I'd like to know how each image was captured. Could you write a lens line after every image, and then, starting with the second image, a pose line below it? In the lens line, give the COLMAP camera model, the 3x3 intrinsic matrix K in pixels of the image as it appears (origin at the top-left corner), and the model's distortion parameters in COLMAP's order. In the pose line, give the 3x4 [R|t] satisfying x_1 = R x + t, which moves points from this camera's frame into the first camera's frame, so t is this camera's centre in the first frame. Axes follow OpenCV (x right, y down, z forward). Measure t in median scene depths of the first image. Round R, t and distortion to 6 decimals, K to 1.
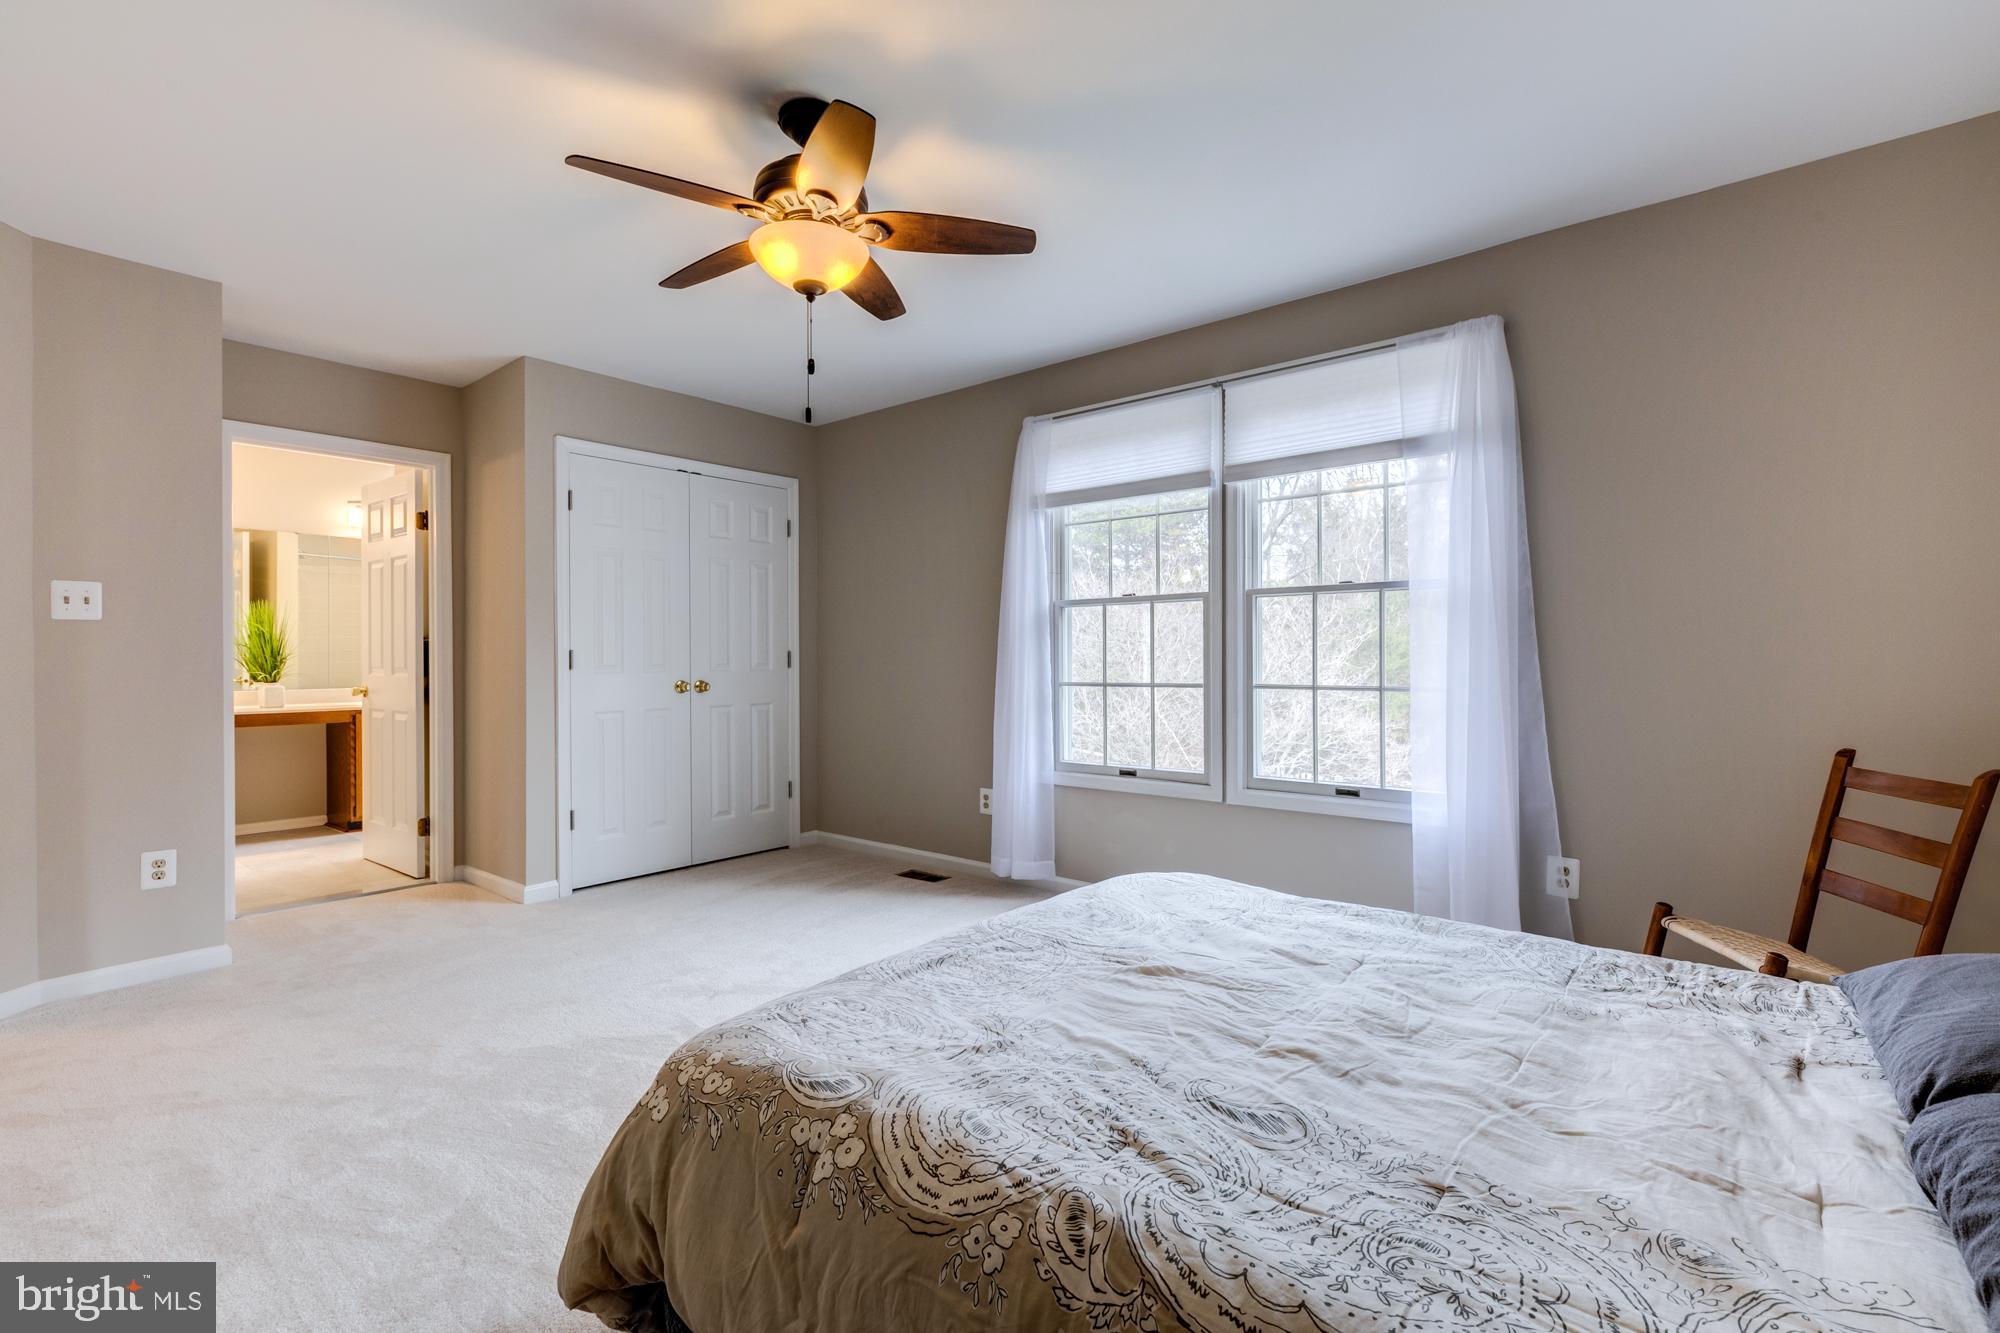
lens RADIAL K [[893.7, 0, 1152.8], [0, 893.7, 663.0], [0, 0, 1]] dist [0.000323, -0.000014]
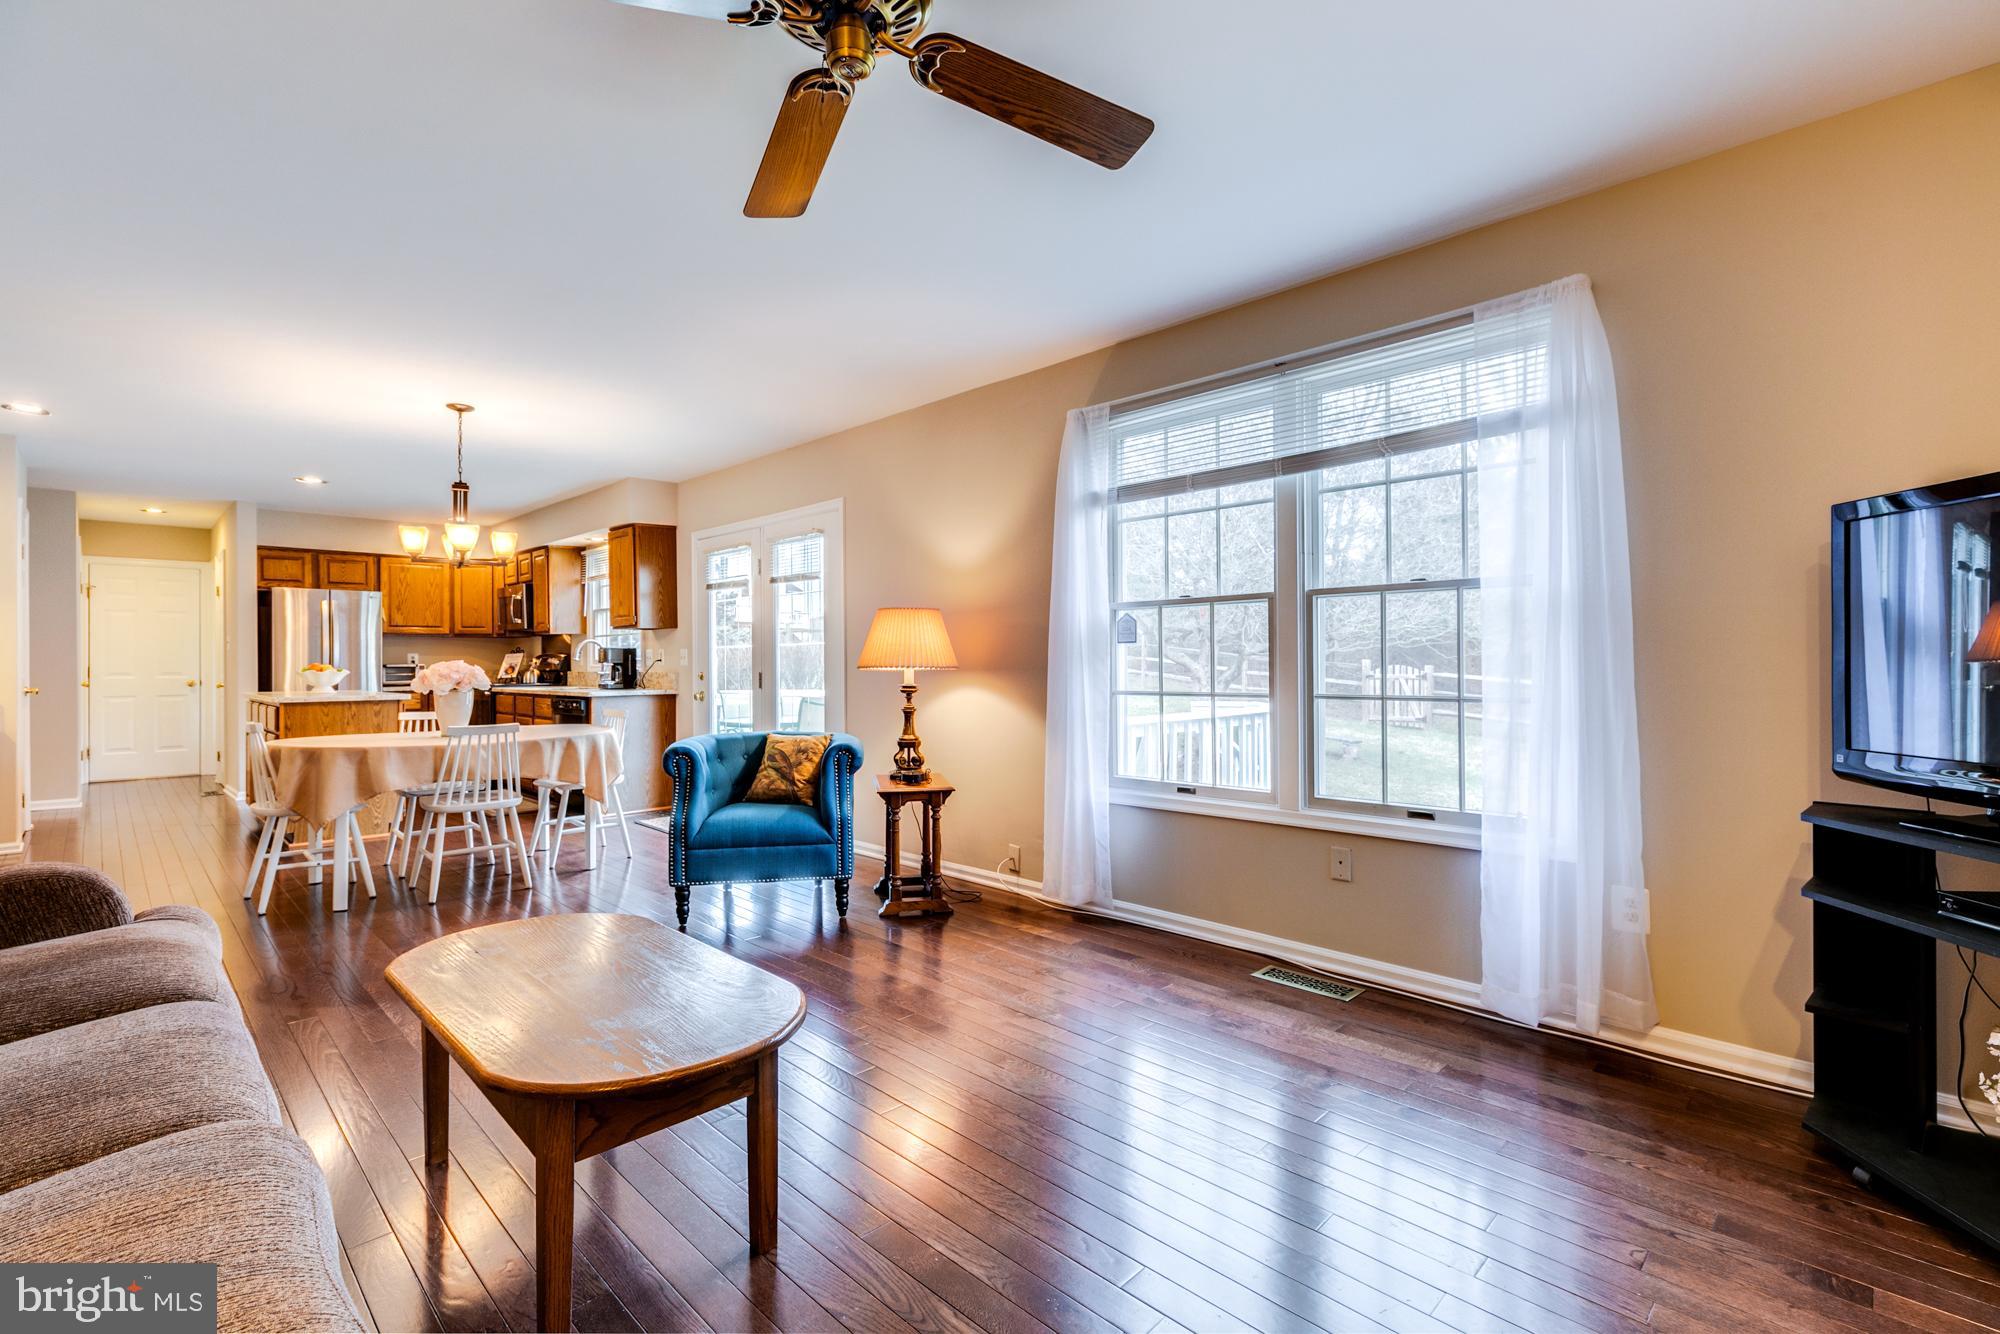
lens RADIAL K [[904.6, 0, 998.8], [0, 904.6, 664.2], [0, 0, 1]] dist [0.000753, 0.000088]
pose [[0.986906, -0.000583, -0.161297, -0.054481], [-0.000428, 0.999980, -0.006232, -0.000043], [0.161298, 0.006220, 0.986886, 0.038508]]
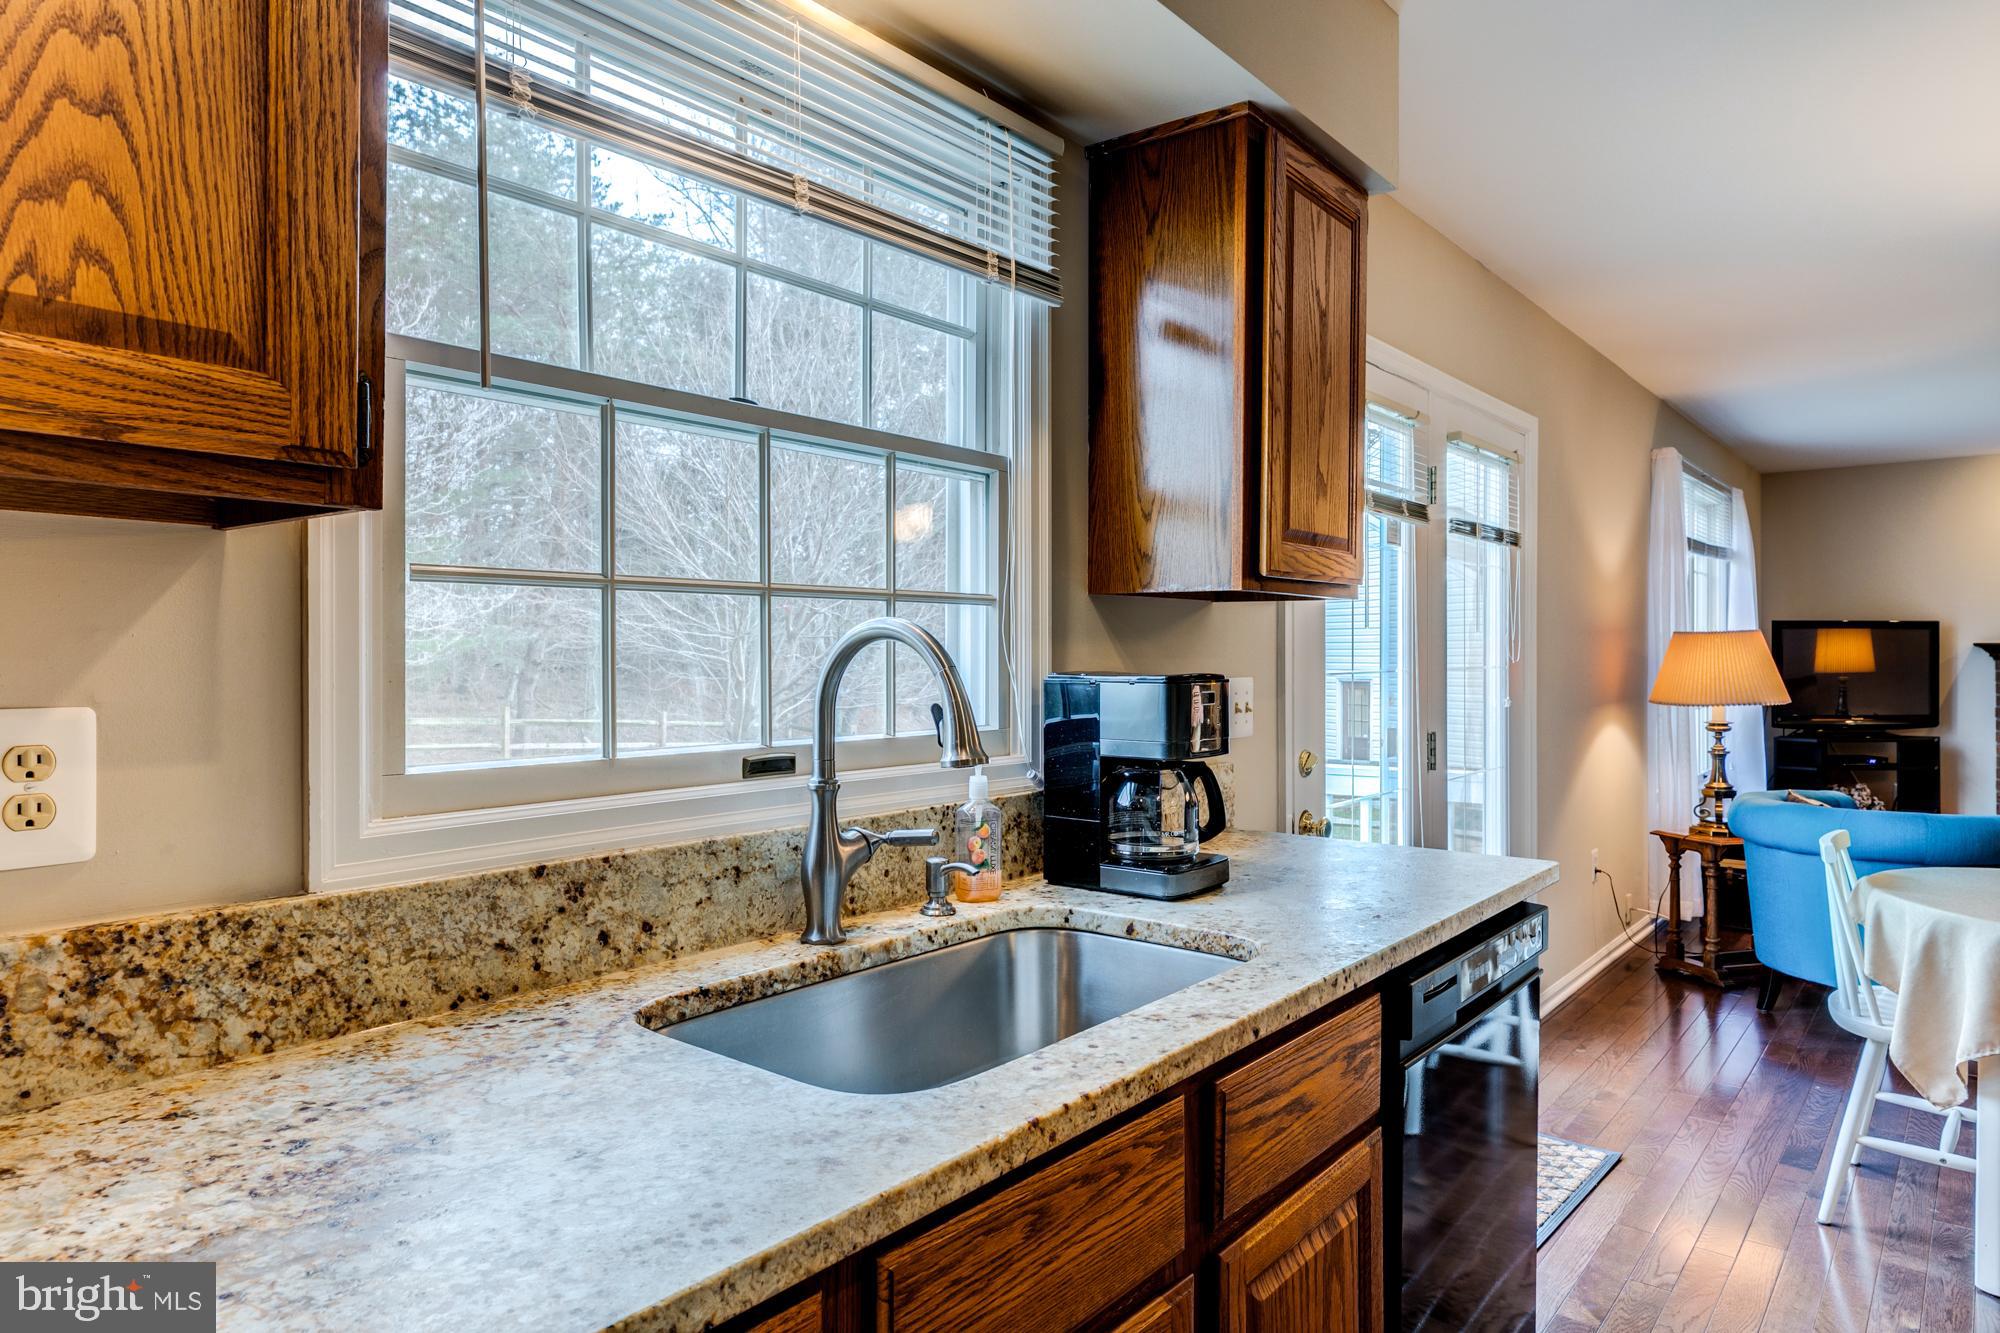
lens RADIAL K [[1200.5, 0, 1009.8], [0, 1200.5, 656.6], [0, 0, 1]] dist [0.001828, 0.003021]
pose [[0.059294, 0.001603, 0.998239, -1.488616], [0.007081, 0.999973, -0.002026, -0.046355], [-0.998215, 0.007189, 0.059281, 1.640509]]
